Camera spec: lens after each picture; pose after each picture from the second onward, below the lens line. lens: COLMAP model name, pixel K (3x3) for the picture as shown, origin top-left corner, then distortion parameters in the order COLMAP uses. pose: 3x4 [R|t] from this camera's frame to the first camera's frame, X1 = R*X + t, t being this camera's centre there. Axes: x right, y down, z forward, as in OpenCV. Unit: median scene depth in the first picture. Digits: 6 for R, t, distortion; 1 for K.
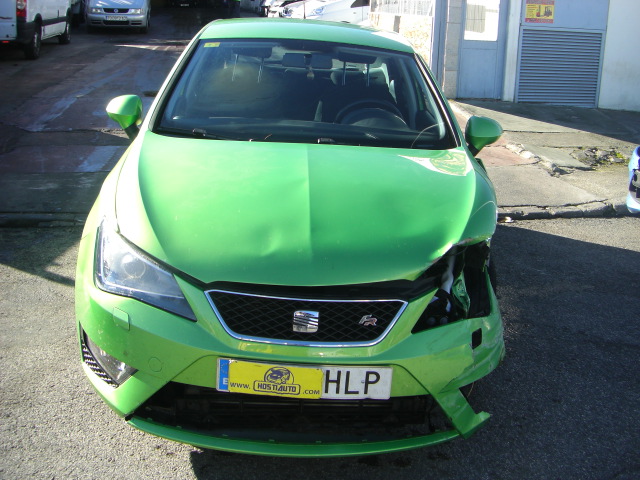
lens RADIAL K [[730.6, 0, 334.9], [0, 730.6, 220.4], [0, 0, 1]] dist [-0.127711, 0.000000]
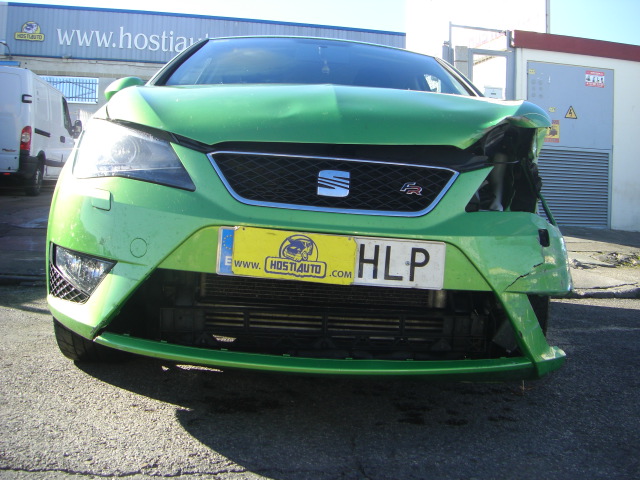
lens RADIAL K [[730.6, 0, 326.3], [0, 730.6, 230.6], [0, 0, 1]] dist [-0.127711, 0.000000]
pose [[0.999961, -0.004113, -0.007758, -0.040389], [0.001951, 0.965489, -0.260437, 0.380717], [0.008561, 0.260412, 0.965460, 0.240359]]
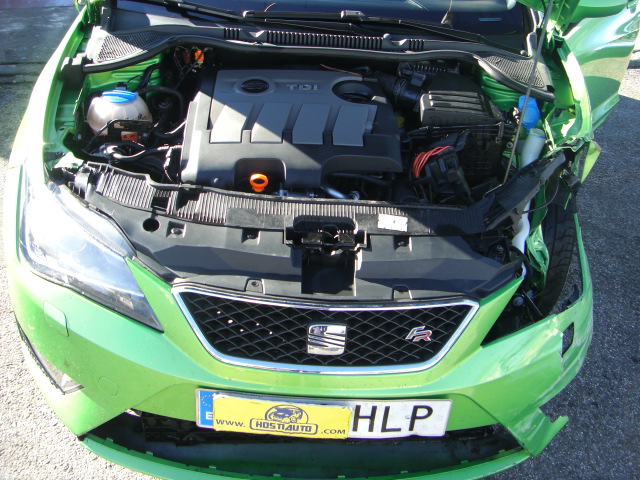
lens RADIAL K [[730.6, 0, 336.0], [0, 730.6, 220.4], [0, 0, 1]] dist [-0.127711, 0.000000]
pose [[0.999860, 0.014453, -0.008396, -0.026355], [-0.011694, 0.963786, 0.266420, -0.138139], [0.011943, -0.266285, 0.963820, 0.376034]]
